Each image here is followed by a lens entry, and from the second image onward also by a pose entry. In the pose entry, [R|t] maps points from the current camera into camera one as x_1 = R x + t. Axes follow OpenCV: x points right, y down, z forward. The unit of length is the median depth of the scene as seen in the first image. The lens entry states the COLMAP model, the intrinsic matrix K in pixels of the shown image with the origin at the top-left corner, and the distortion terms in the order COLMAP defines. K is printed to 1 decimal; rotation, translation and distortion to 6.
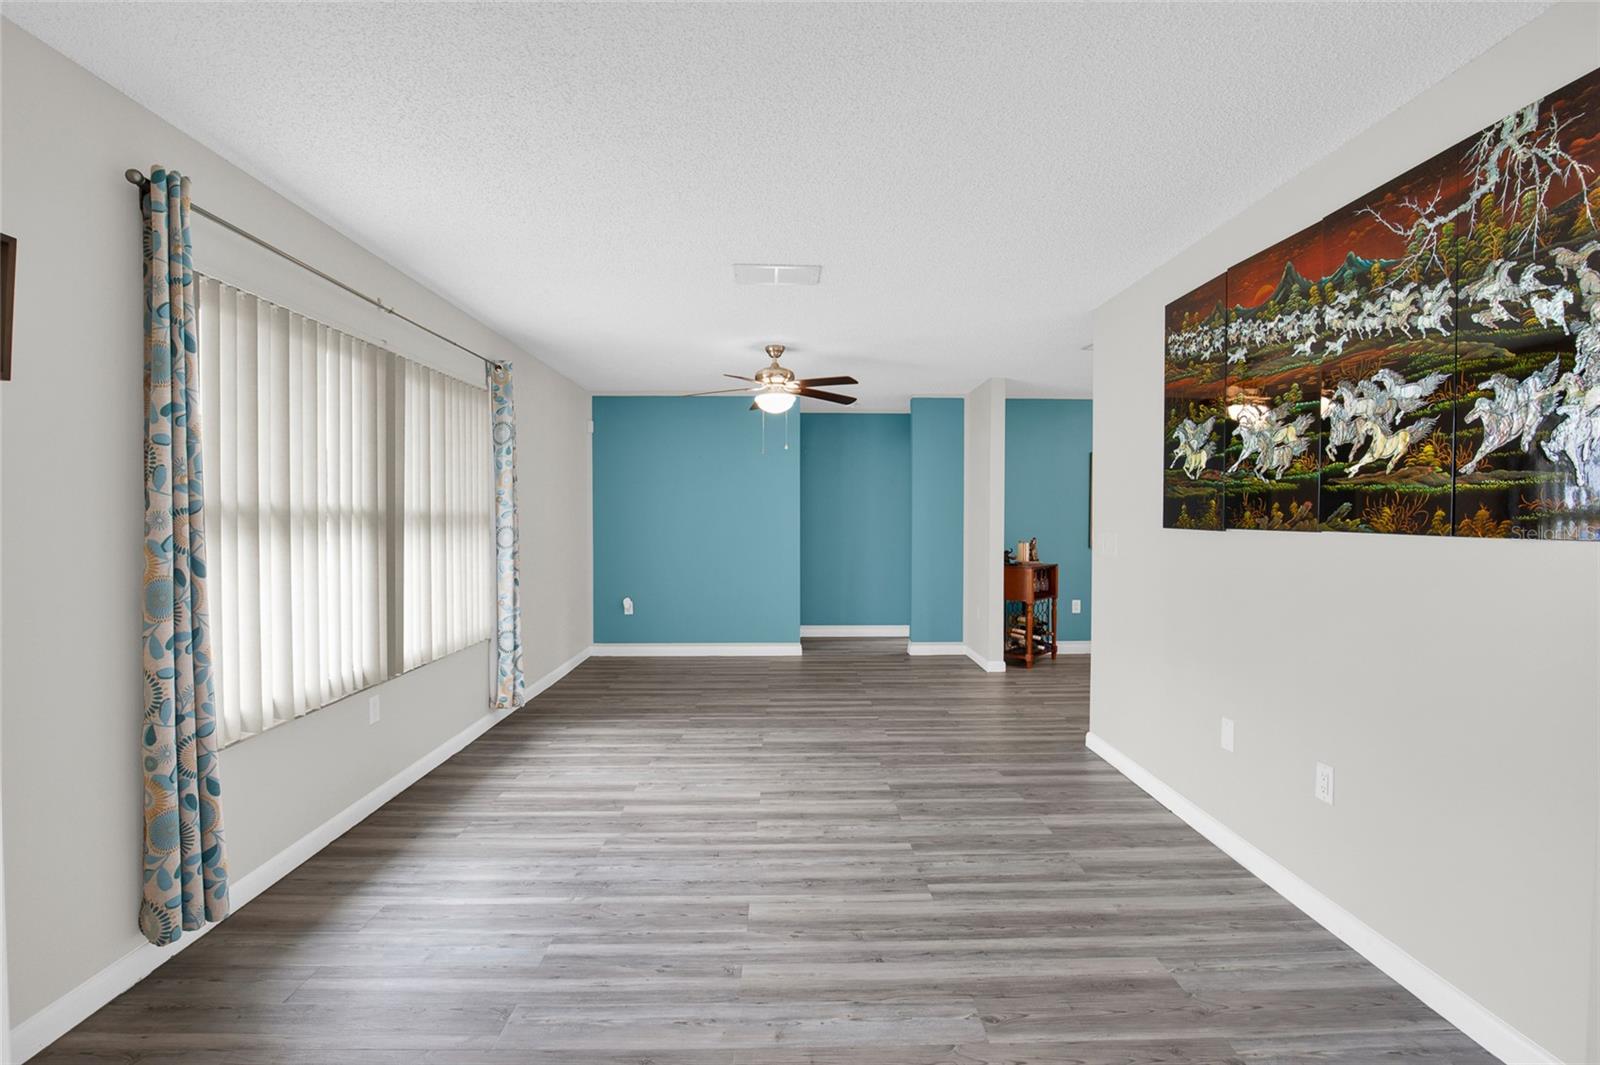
lens RADIAL K [[744.1, 0, 793.7], [0, 744.1, 518.0], [0, 0, 1]] dist [-0.016801, -0.000050]
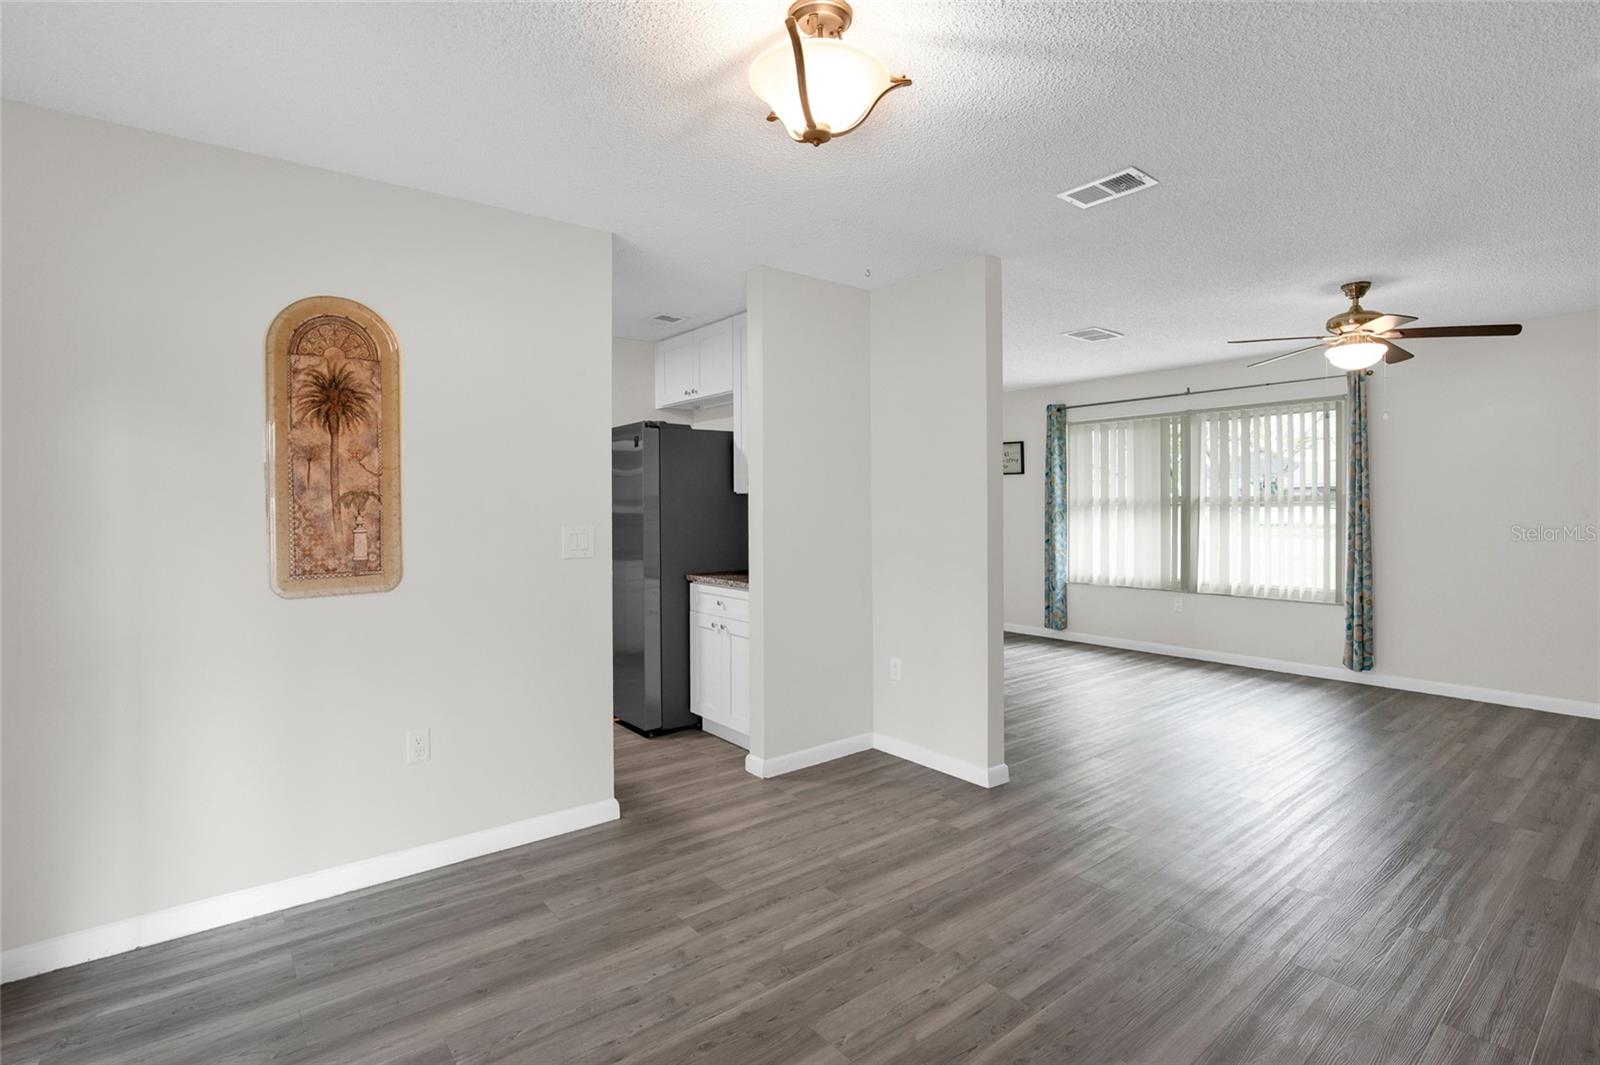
lens RADIAL K [[773.1, 0, 825.8], [0, 773.1, 508.2], [0, 0, 1]] dist [-0.019236, -0.000267]
pose [[-0.797948, 0.001753, -0.602724, 1.359836], [0.002600, 0.999996, -0.000535, 0.008062], [0.602721, -0.001994, -0.797950, 2.053278]]
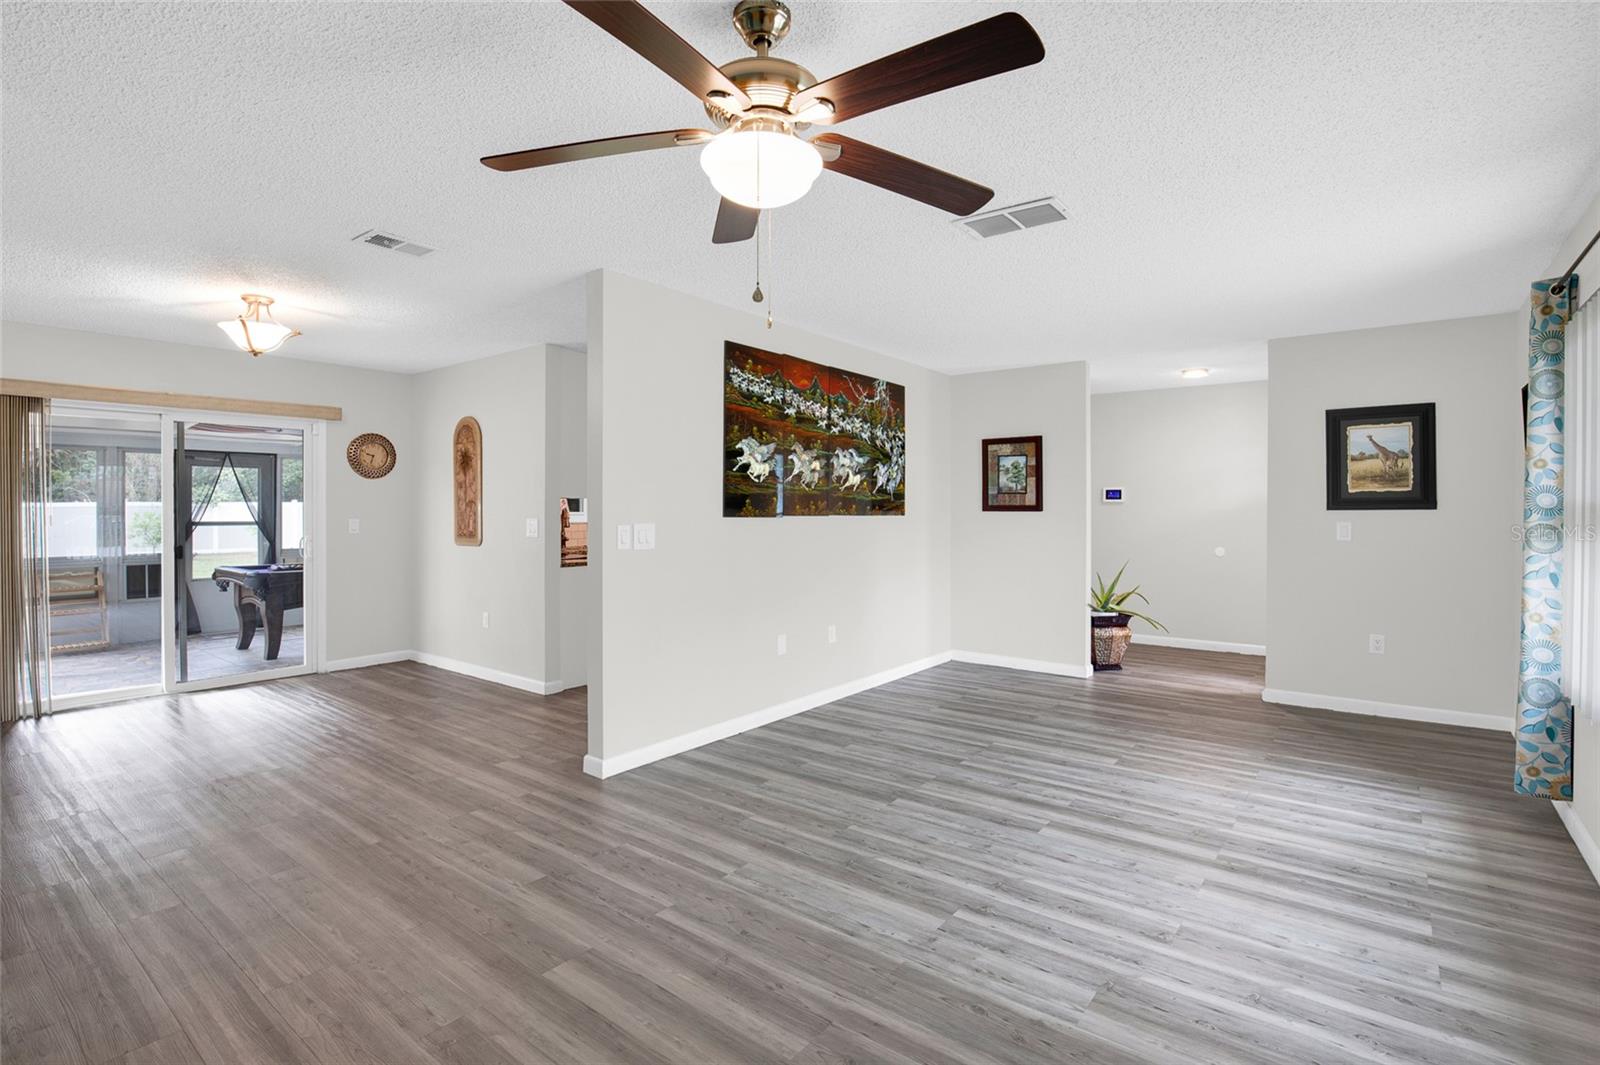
lens RADIAL K [[744.1, 0, 793.7], [0, 744.1, 518.0], [0, 0, 1]] dist [-0.016801, -0.000050]
pose [[-0.770847, -0.012787, 0.636892, -0.395107], [-0.005779, 0.999898, 0.013081, 0.002459], [-0.636994, 0.006403, -0.770842, 1.987188]]
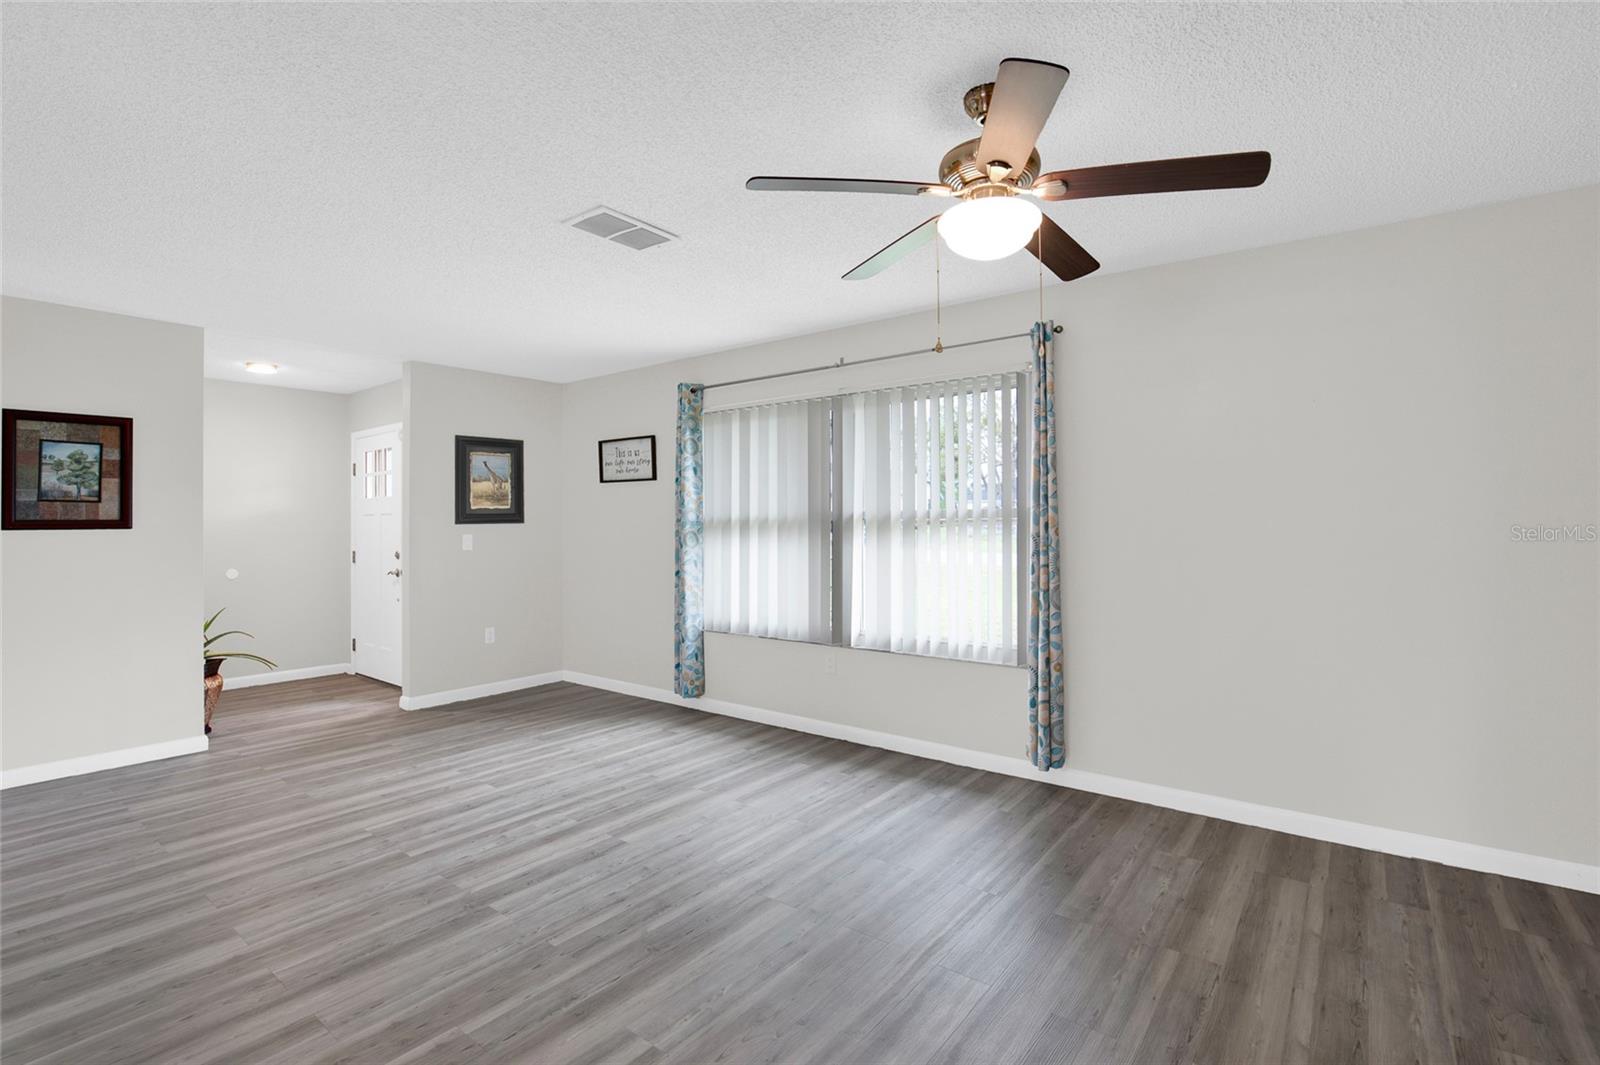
lens RADIAL K [[768.1, 0, 804.3], [0, 768.1, 519.3], [0, 0, 1]] dist [-0.018802, -0.000158]
pose [[-0.636007, -0.002755, -0.771678, 0.552221], [0.004501, 0.999963, -0.007280, 0.004867], [0.771670, -0.008103, -0.635971, 1.873451]]
